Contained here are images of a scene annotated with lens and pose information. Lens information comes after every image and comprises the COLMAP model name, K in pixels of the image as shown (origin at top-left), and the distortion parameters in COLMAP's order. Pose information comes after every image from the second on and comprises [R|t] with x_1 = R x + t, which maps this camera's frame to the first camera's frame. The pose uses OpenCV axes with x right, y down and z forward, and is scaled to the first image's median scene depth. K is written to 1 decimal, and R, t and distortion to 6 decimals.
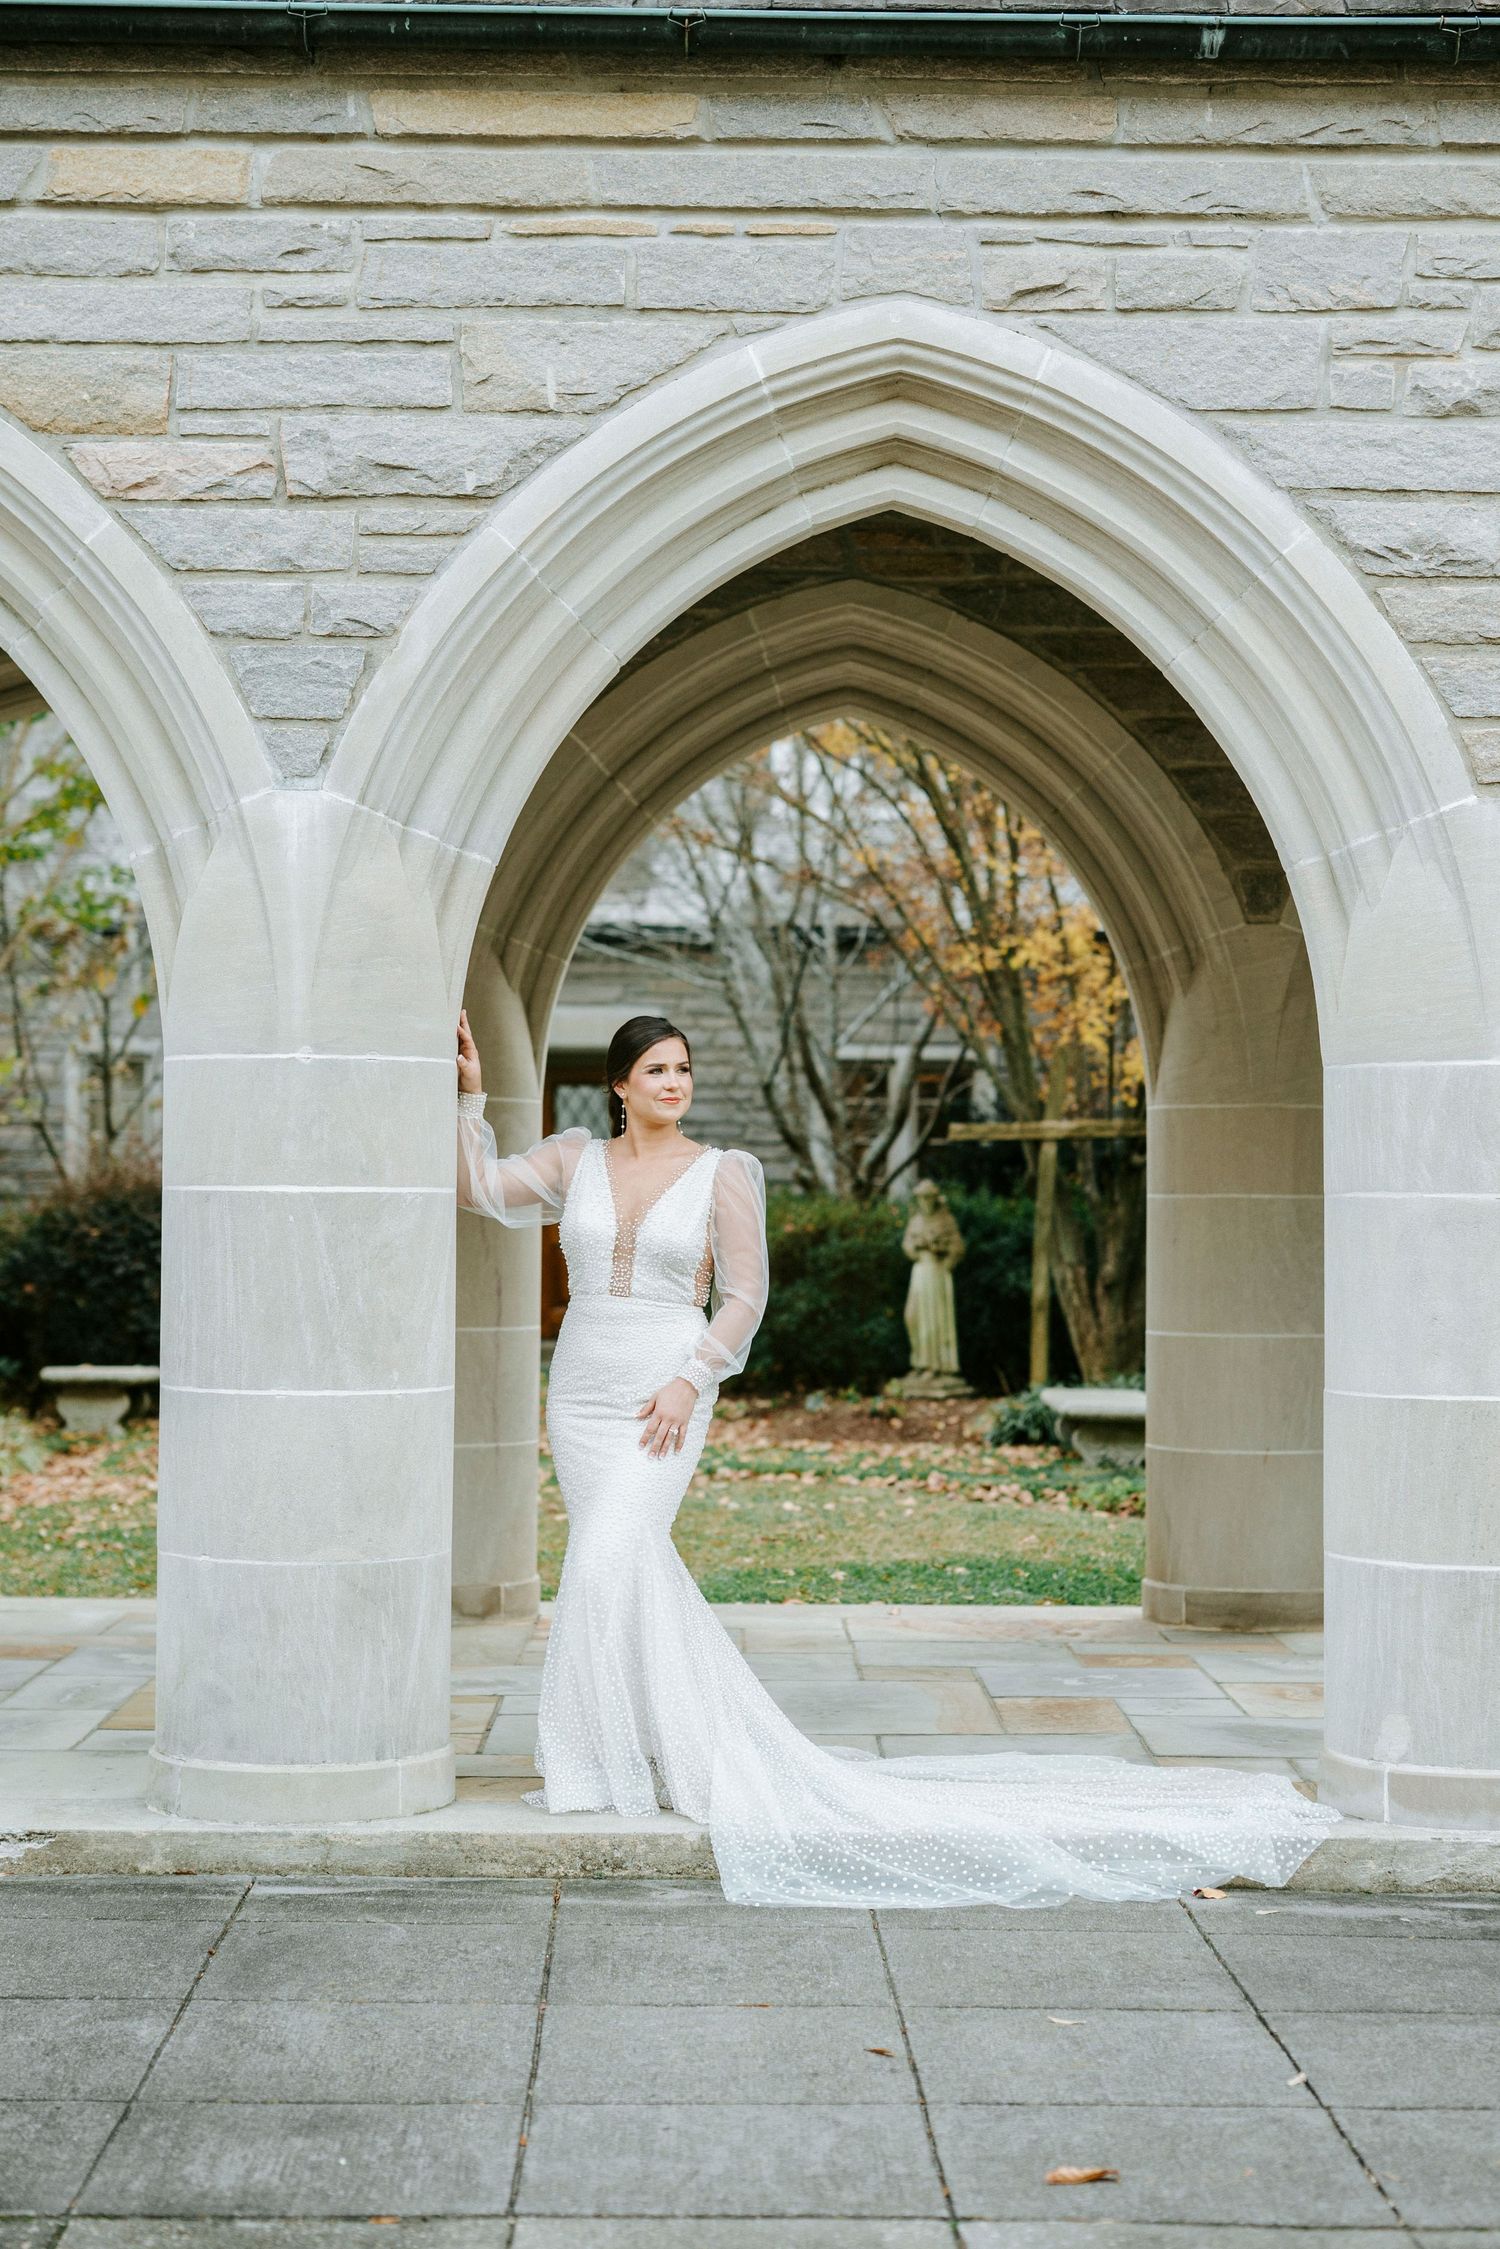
lens RADIAL K [[3616.7, 0, 753.5], [0, 3616.7, 1006.0], [0, 0, 1]] dist [-0.030908, 0.219390]
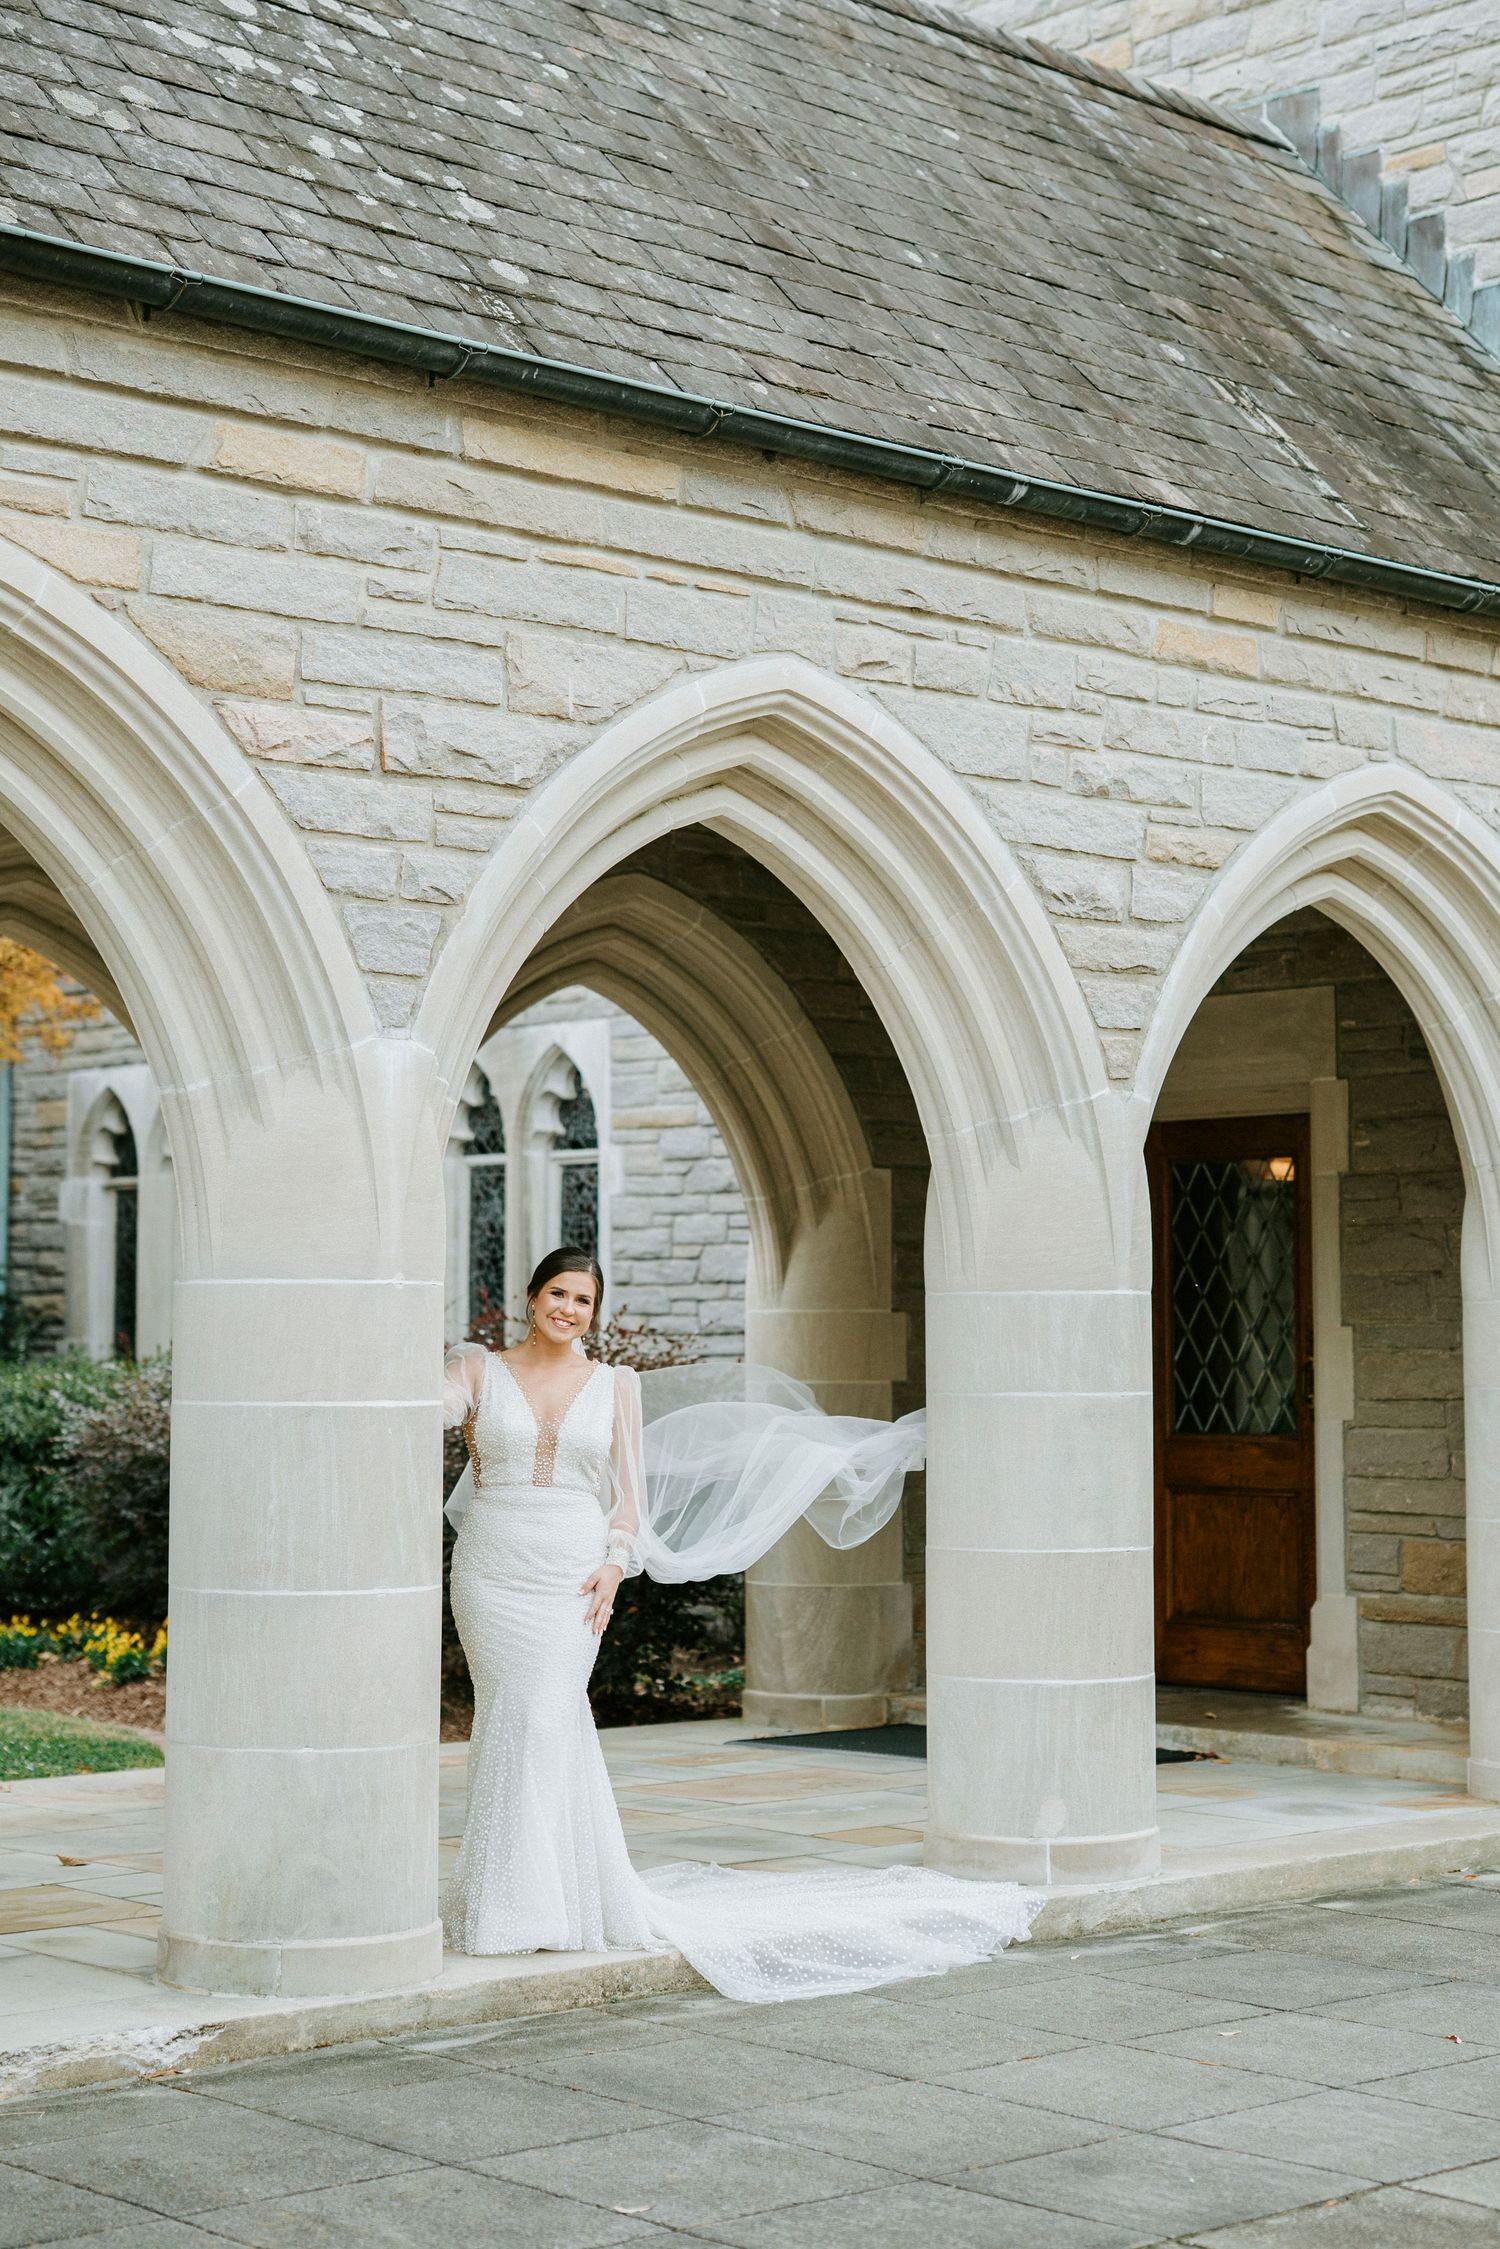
lens RADIAL K [[3710.5, 0, 782.0], [0, 3710.5, 1002.6], [0, 0, 1]] dist [-0.046748, 0.301760]
pose [[0.733021, 0.057013, 0.677813, -0.798801], [-0.030505, 0.998234, -0.050975, -0.016814], [-0.679522, 0.016689, 0.733465, 0.093041]]
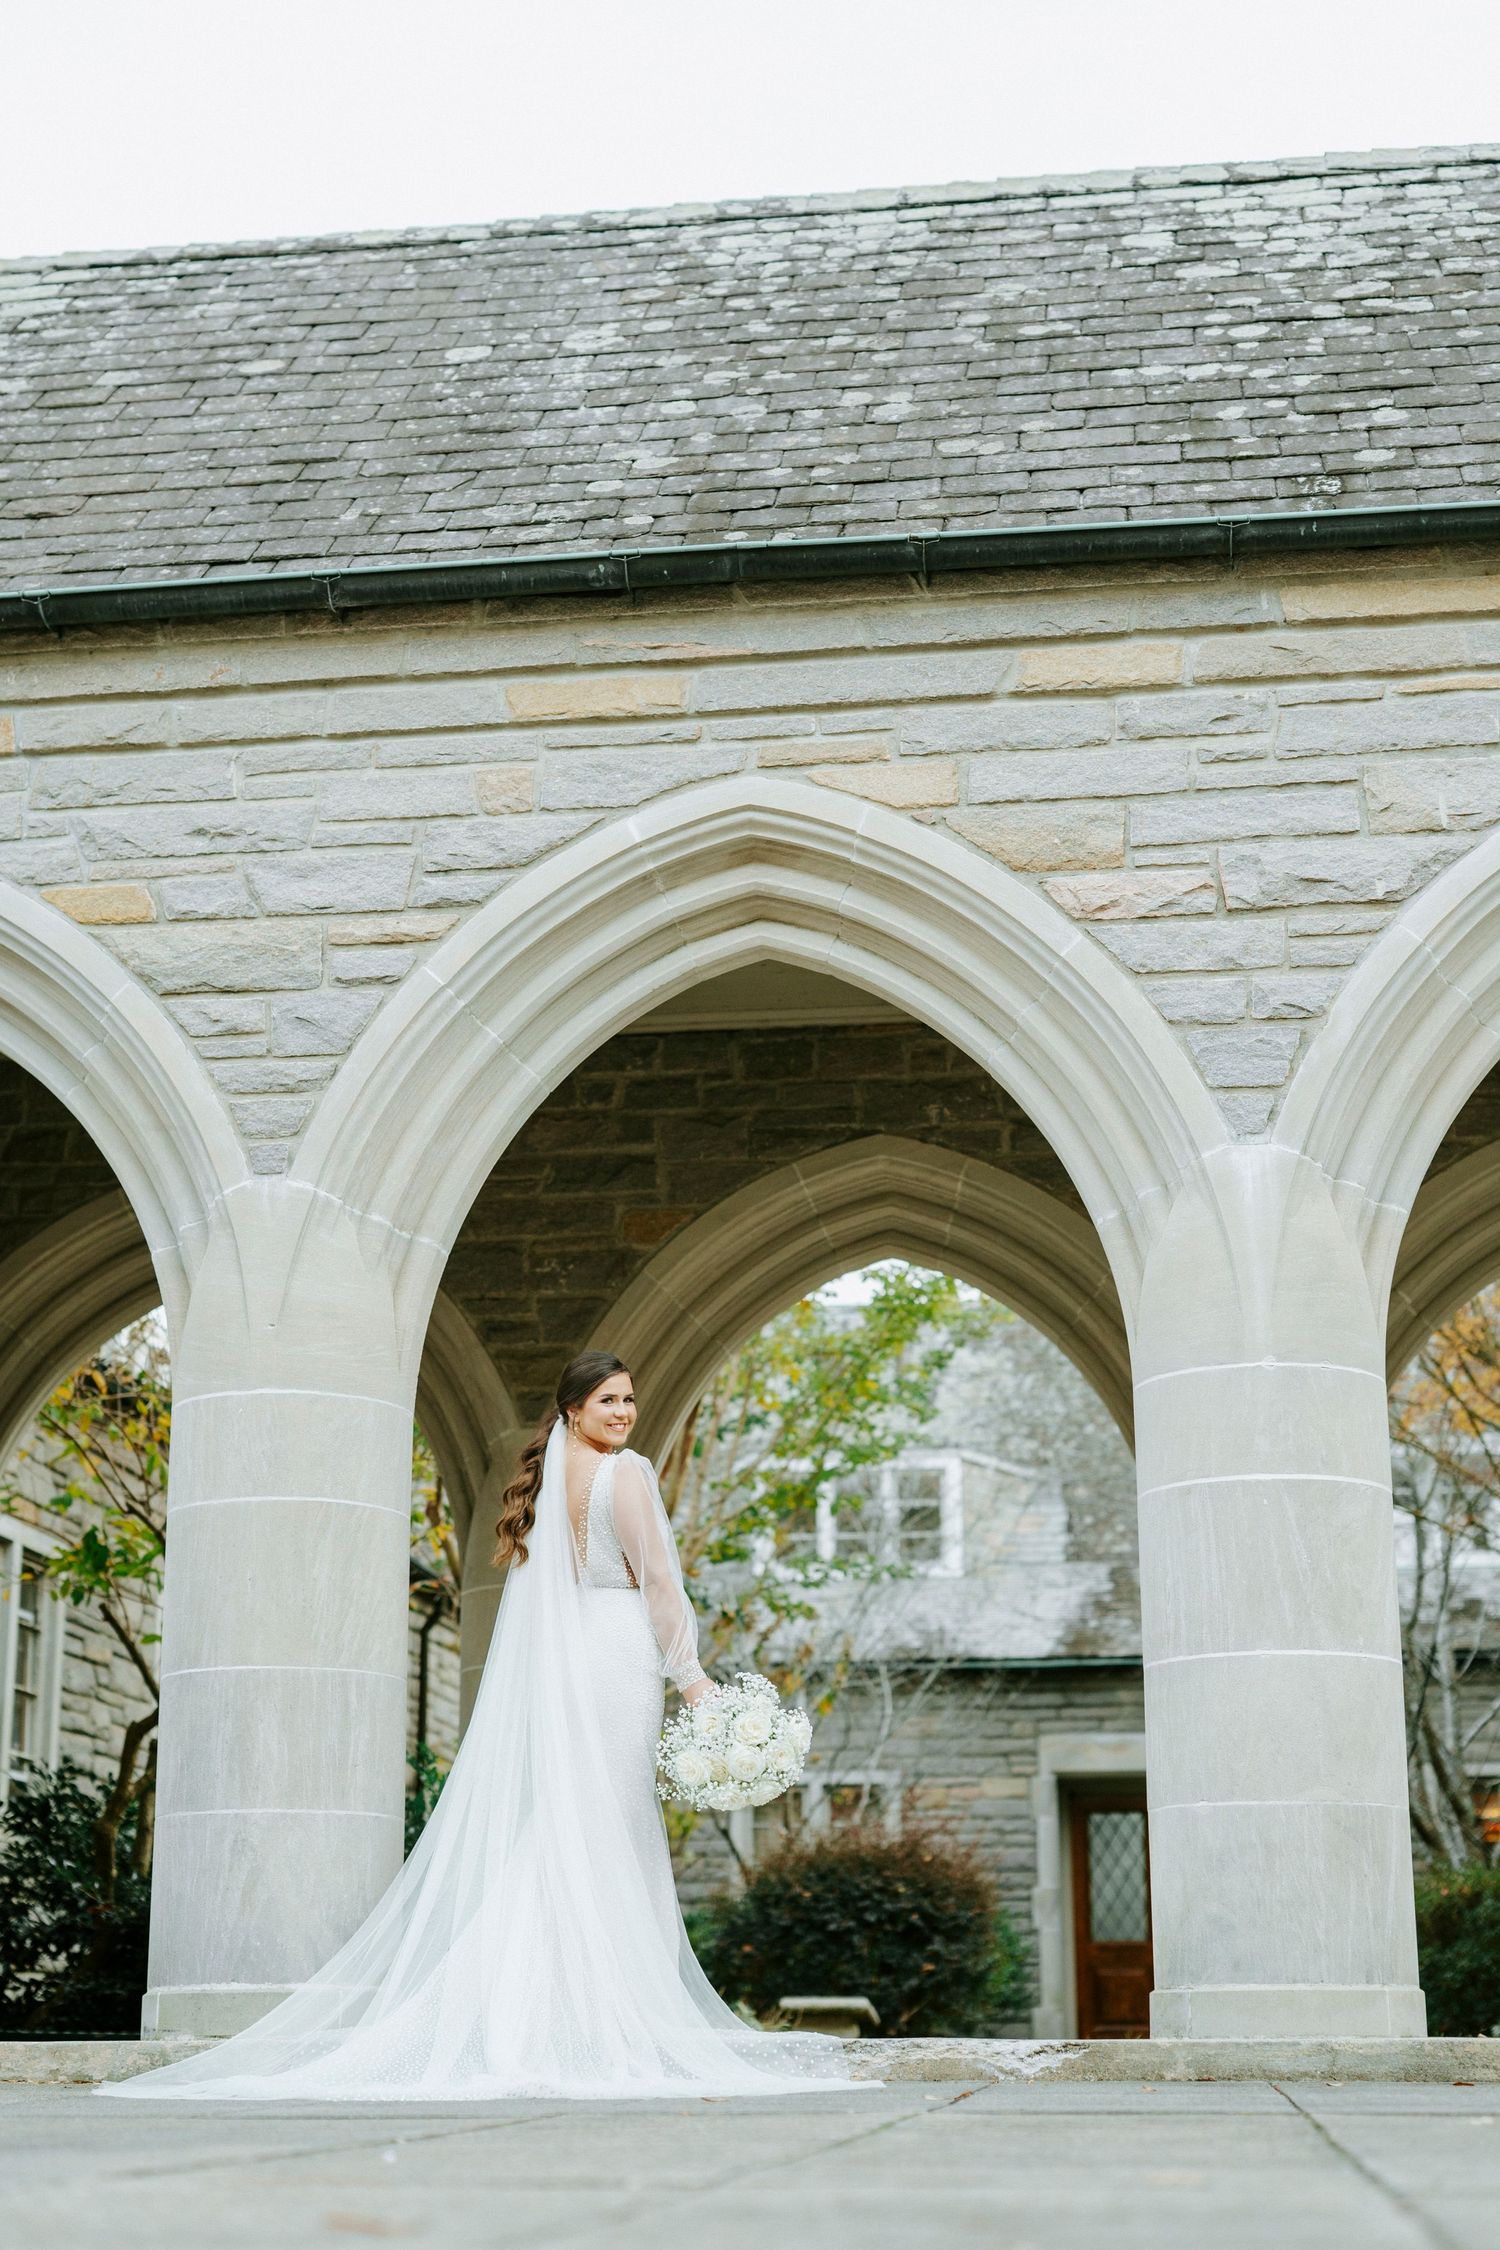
lens RADIAL K [[3349.2, 0, 750.0], [0, 3349.2, 1125.0], [0, 0, 1]] dist [-0.010466, 0.121461]
pose [[0.989137, -0.049308, -0.138478, -0.135052], [0.017269, 0.974517, -0.223647, 0.176374], [0.145977, 0.218826, 0.964783, -0.087136]]
